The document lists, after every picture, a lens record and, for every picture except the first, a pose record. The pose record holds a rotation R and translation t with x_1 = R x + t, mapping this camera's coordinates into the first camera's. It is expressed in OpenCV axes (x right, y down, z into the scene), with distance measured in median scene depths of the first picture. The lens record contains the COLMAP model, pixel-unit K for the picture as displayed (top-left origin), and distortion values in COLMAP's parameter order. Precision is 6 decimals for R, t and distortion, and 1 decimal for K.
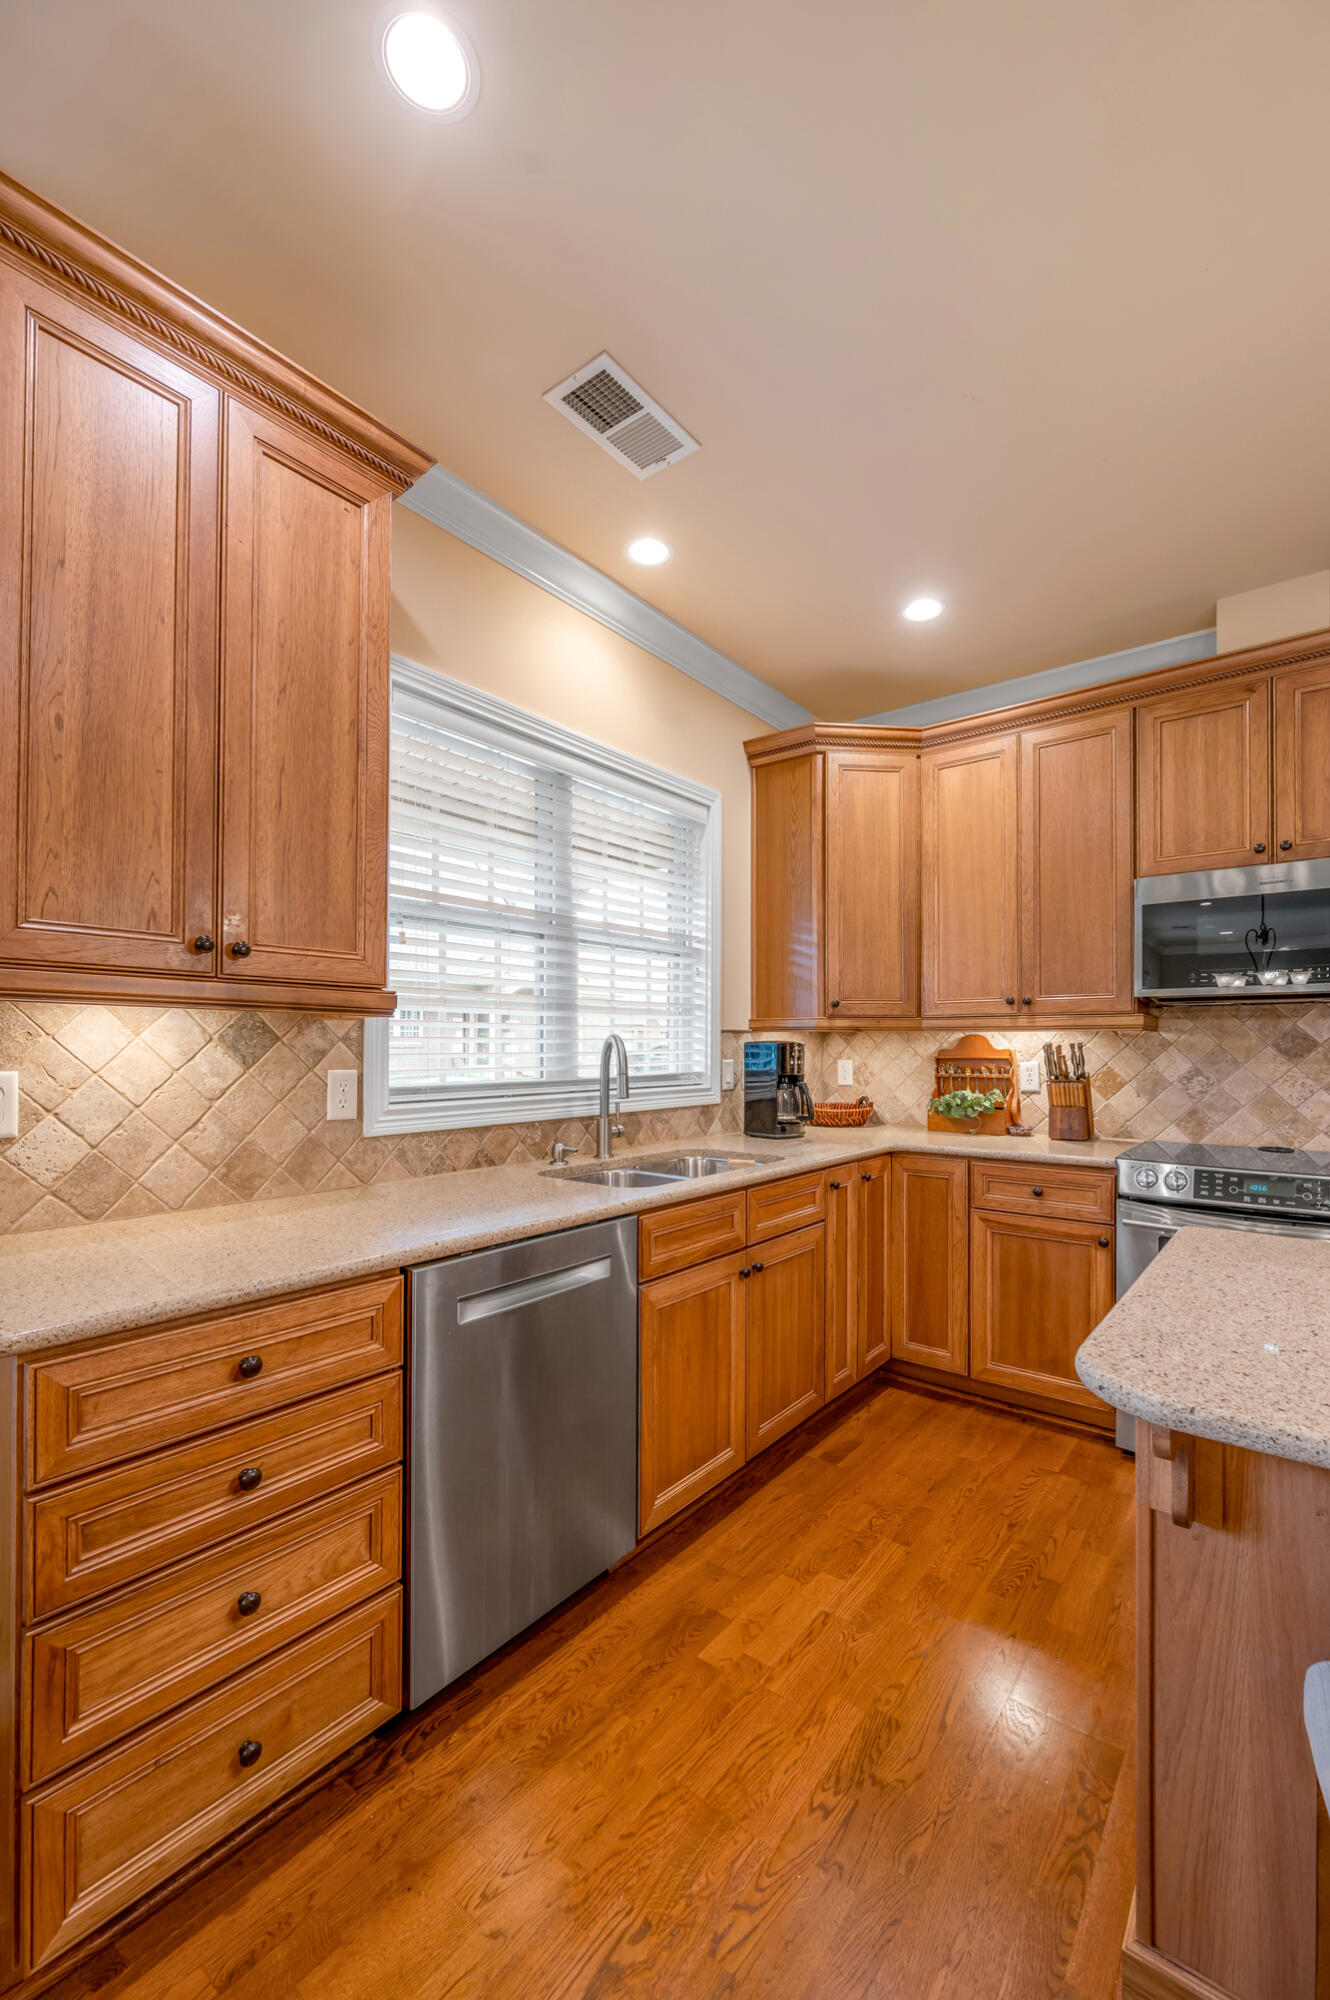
lens RADIAL K [[819.3, 0, 669.2], [0, 819.3, 1041.2], [0, 0, 1]] dist [0.001641, 0.000539]
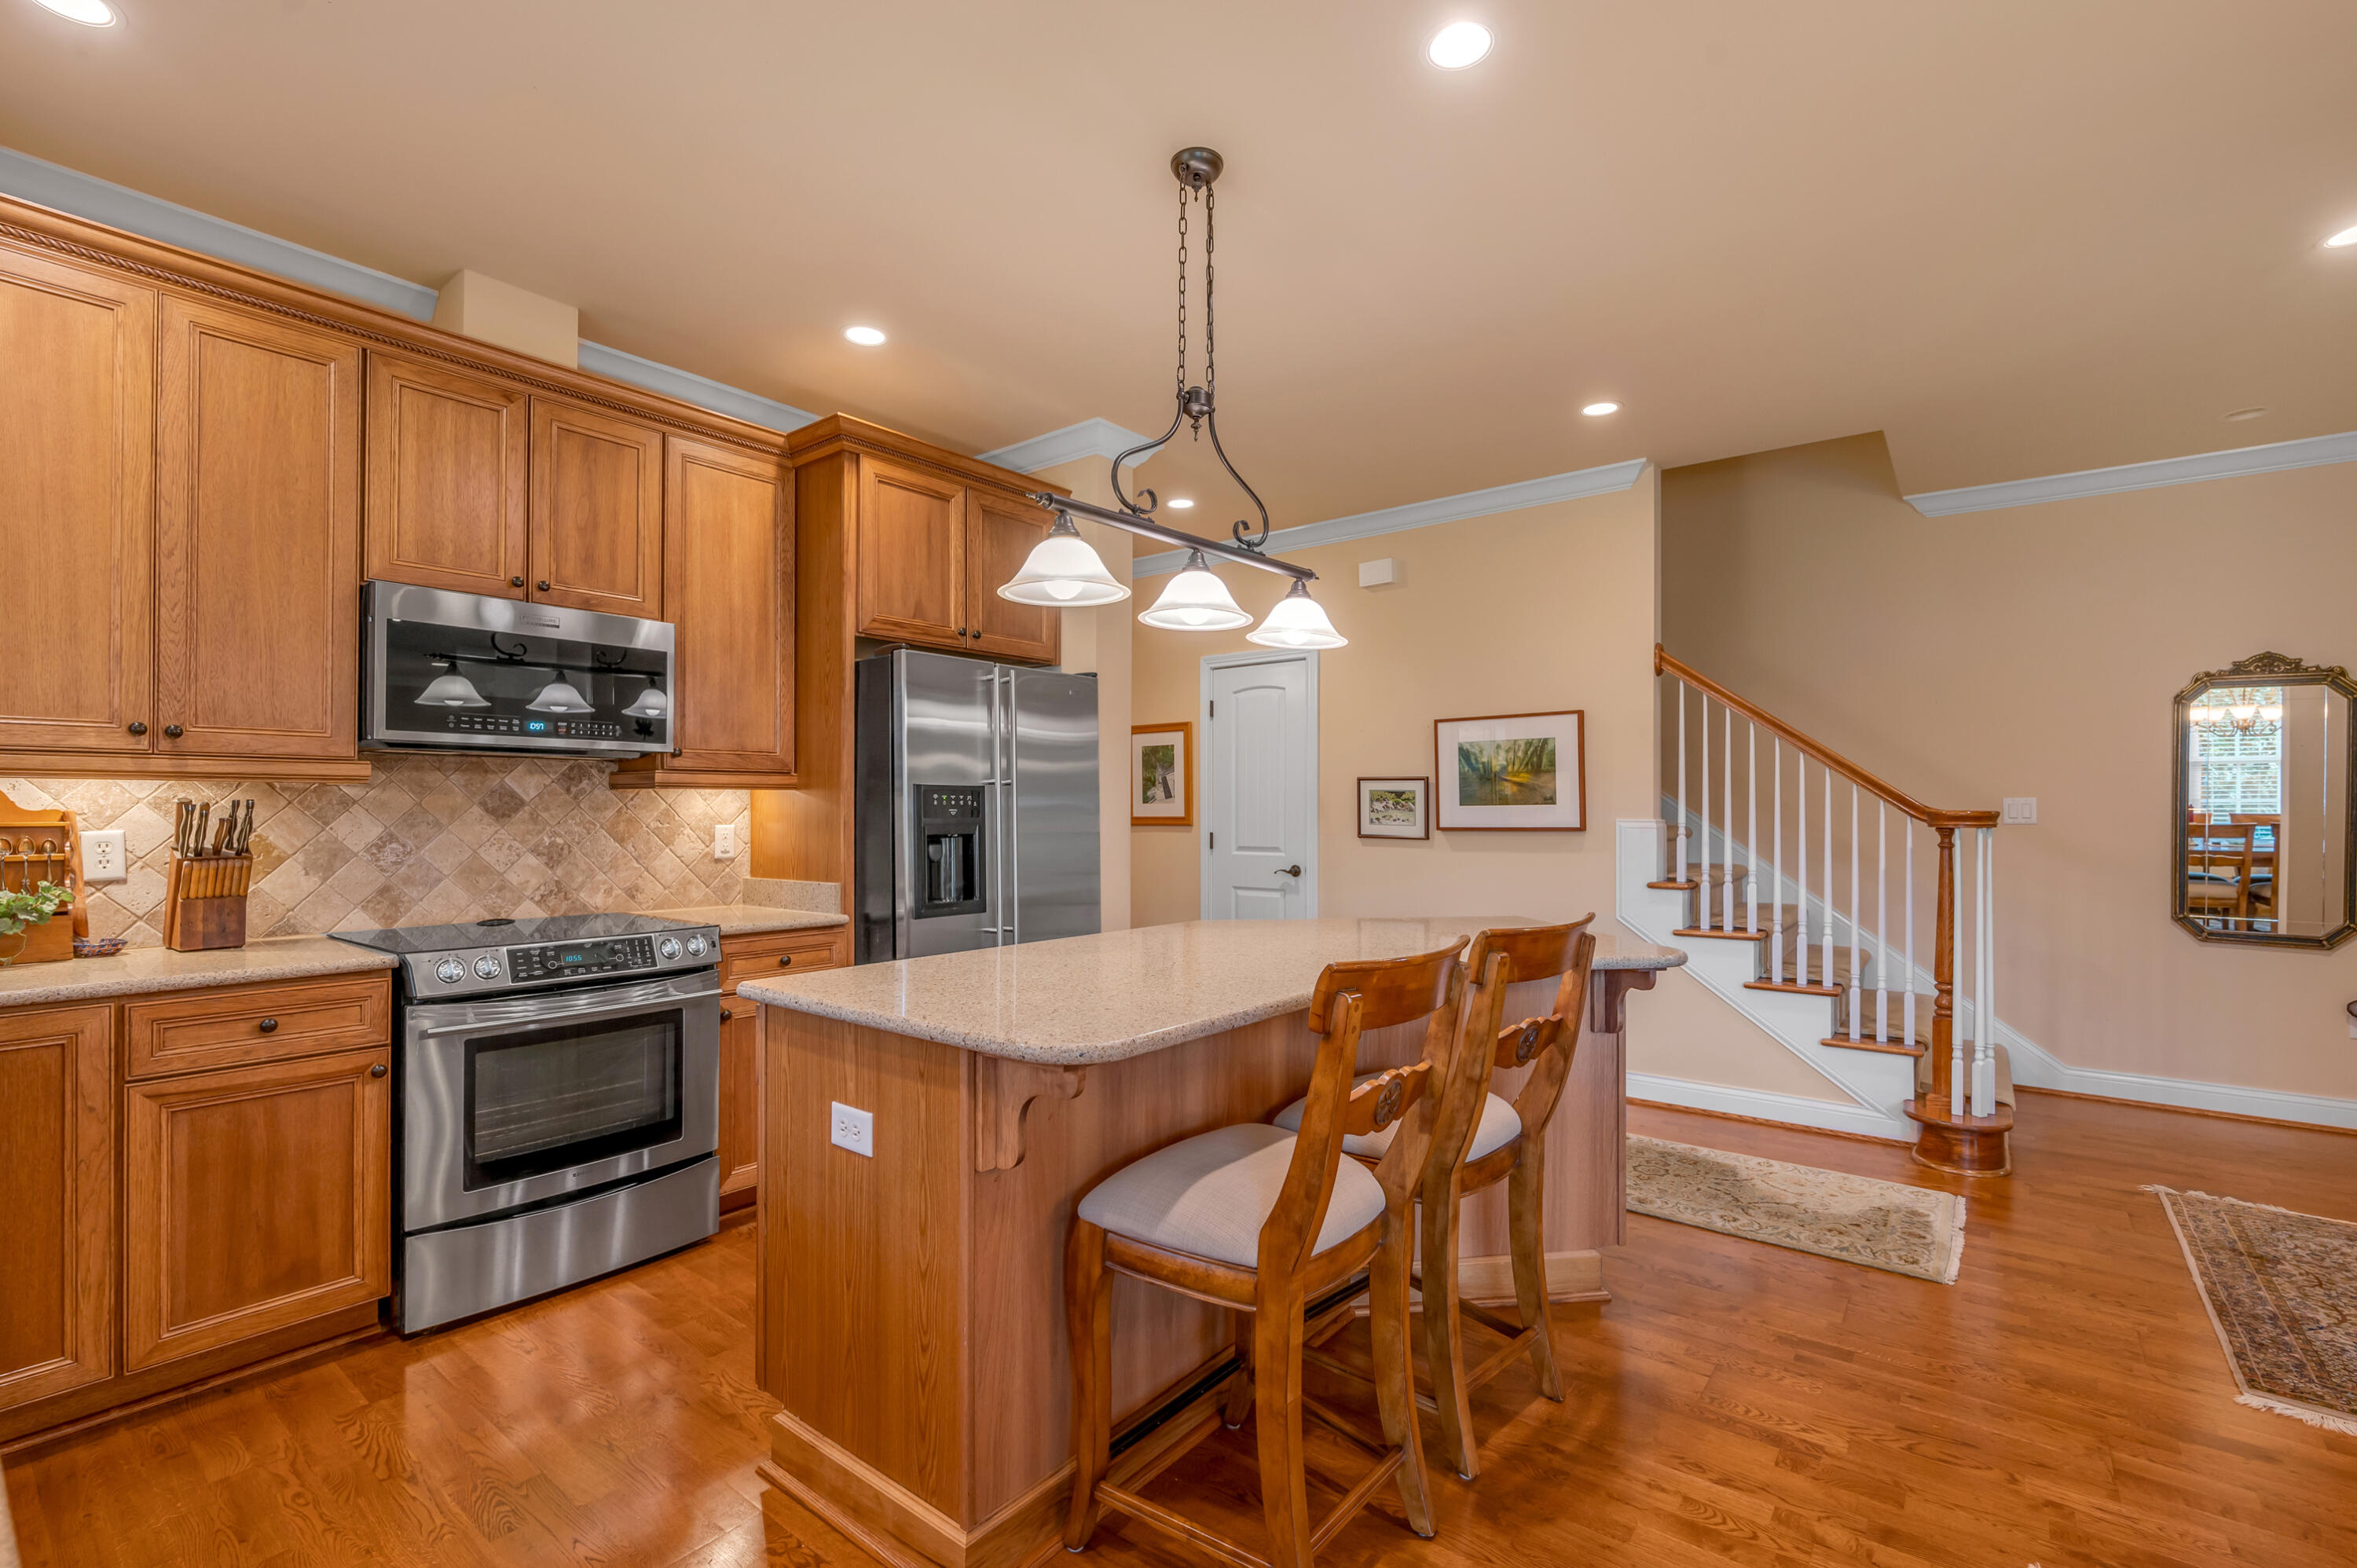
lens RADIAL K [[1039.4, 0, 1186.4], [0, 1039.4, 800.3], [0, 0, 1]] dist [-0.002100, -0.000193]
pose [[-0.001574, 0.006472, 0.999978, -0.368942], [-0.006984, 0.999955, -0.006483, 0.003019], [-0.999974, -0.006994, -0.001529, 0.254284]]
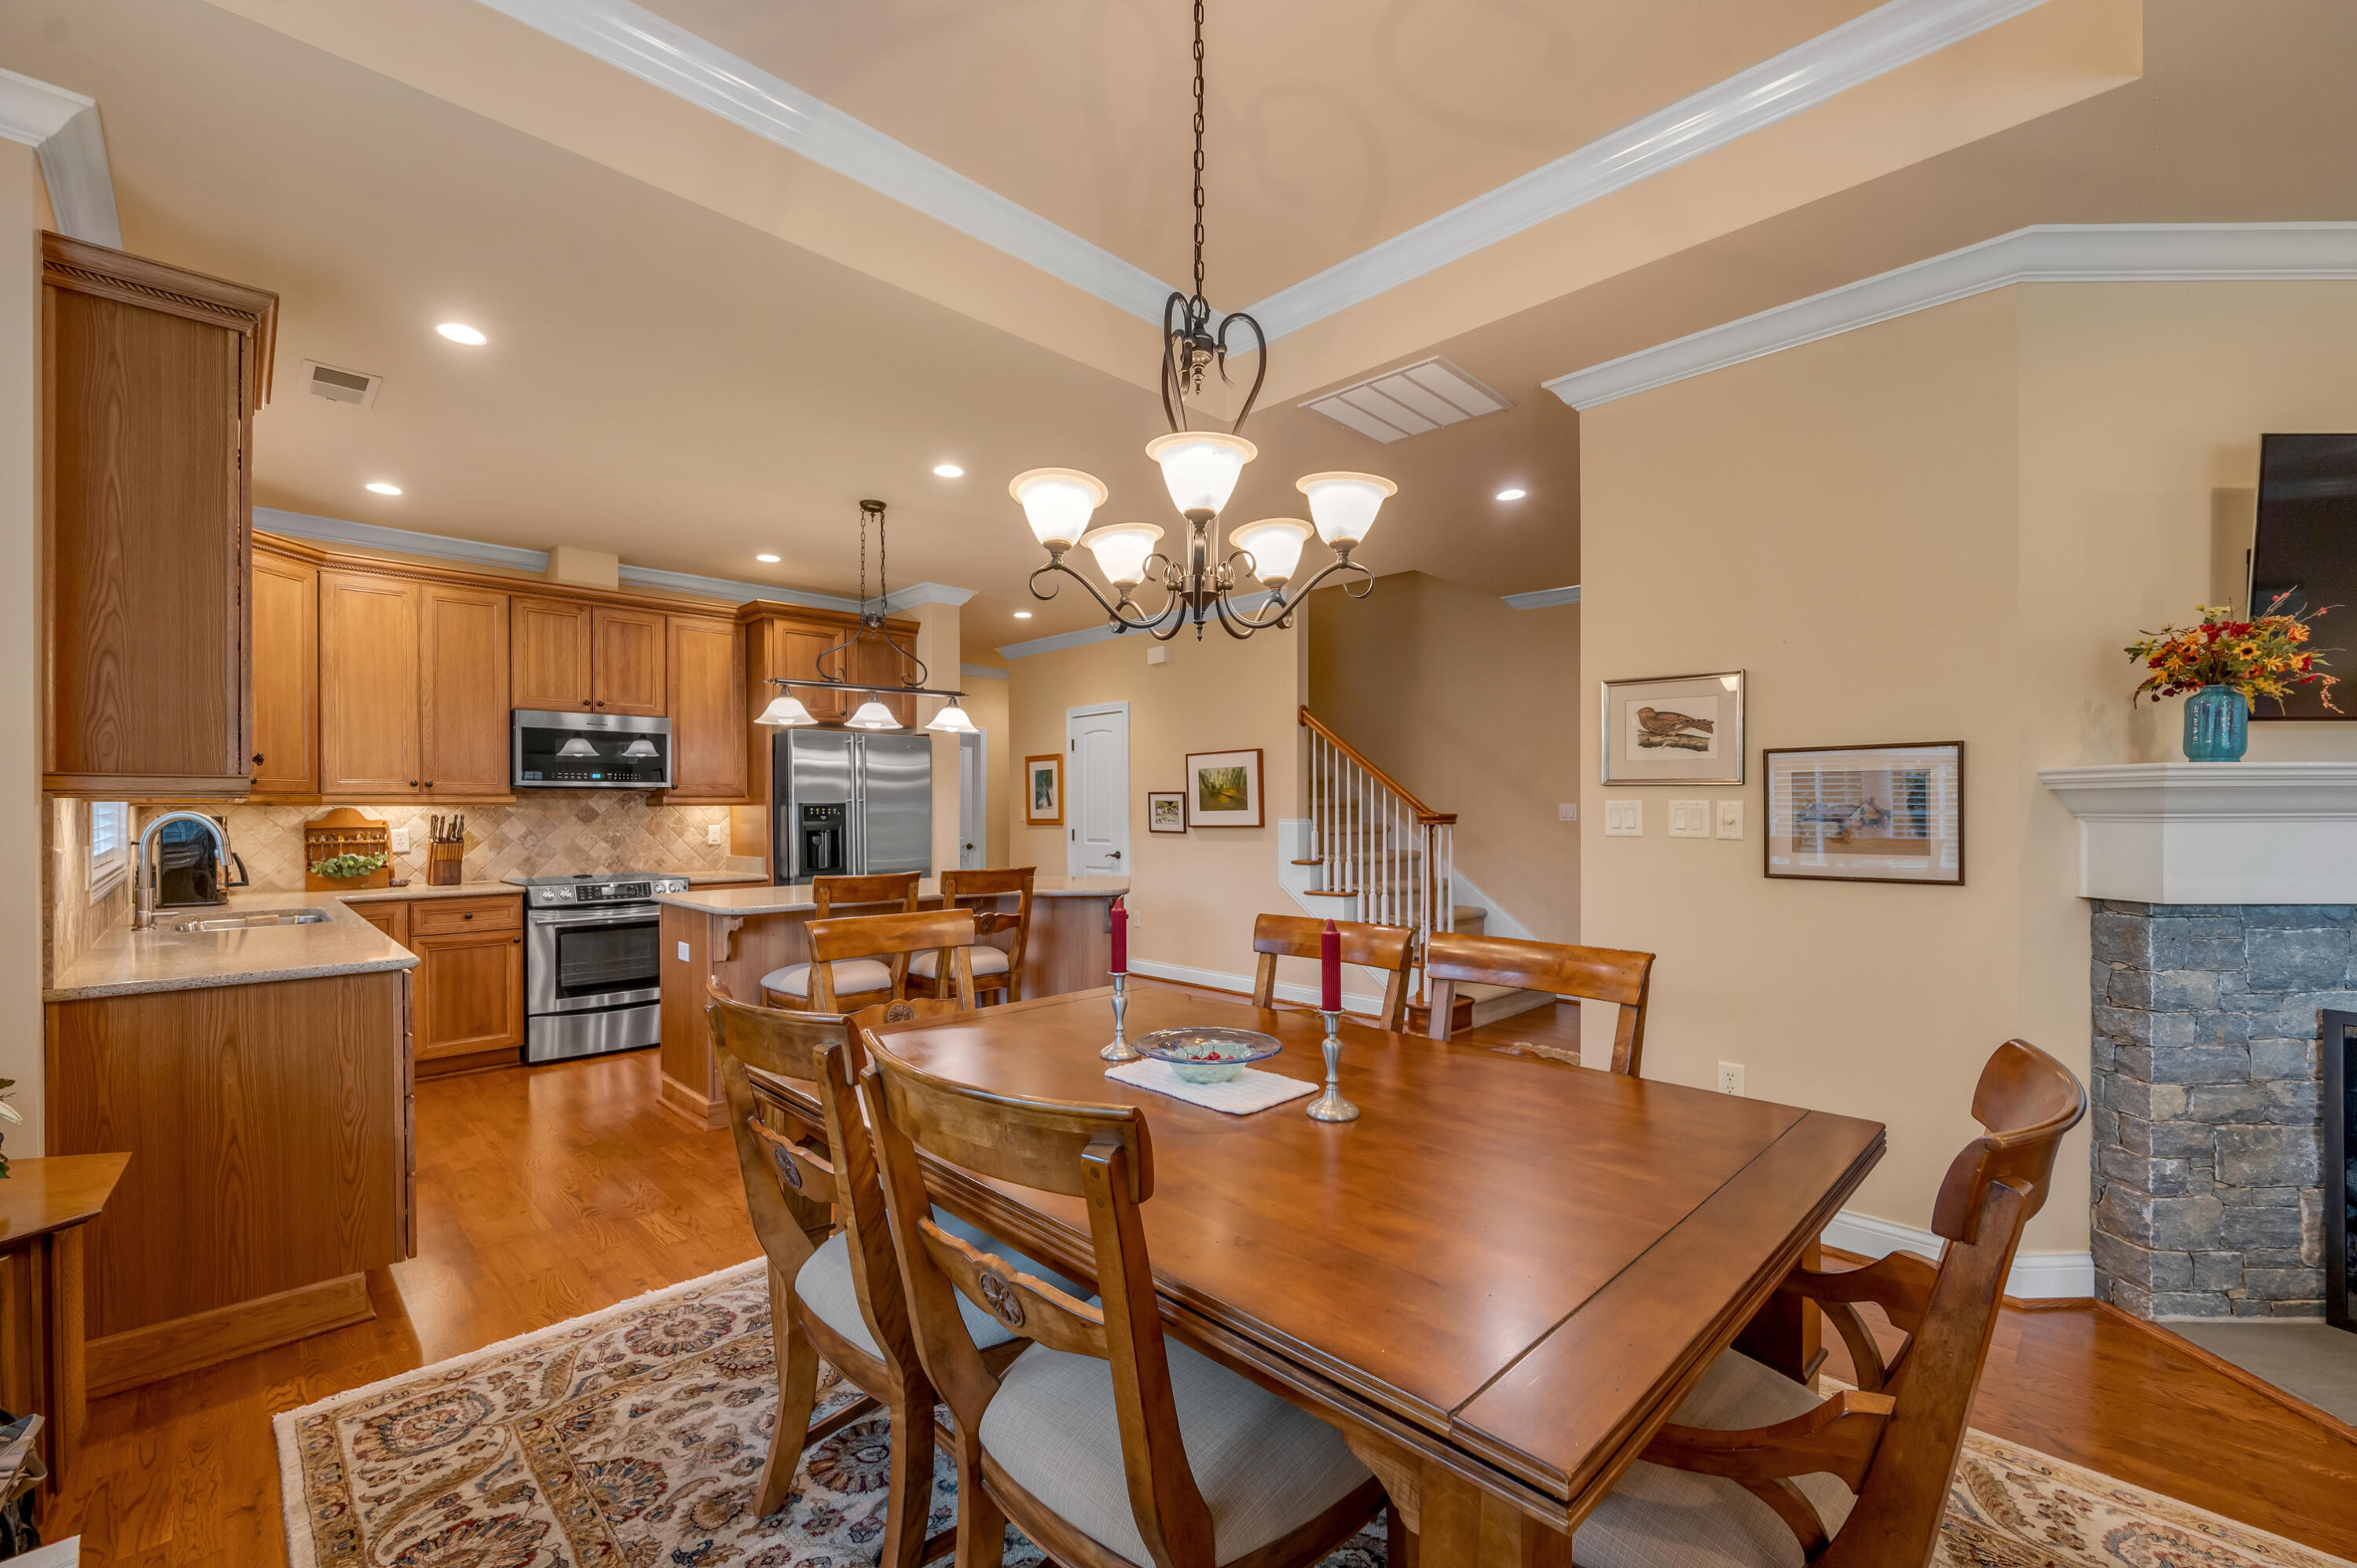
lens RADIAL K [[972.3, 0, 1188.2], [0, 972.3, 809.7], [0, 0, 1]] dist [-0.000889, -0.000066]
pose [[0.114921, -0.003631, 0.993368, -1.090919], [-0.001218, 0.999992, 0.003796, -0.015144], [-0.993374, -0.001647, 0.114915, -0.467587]]
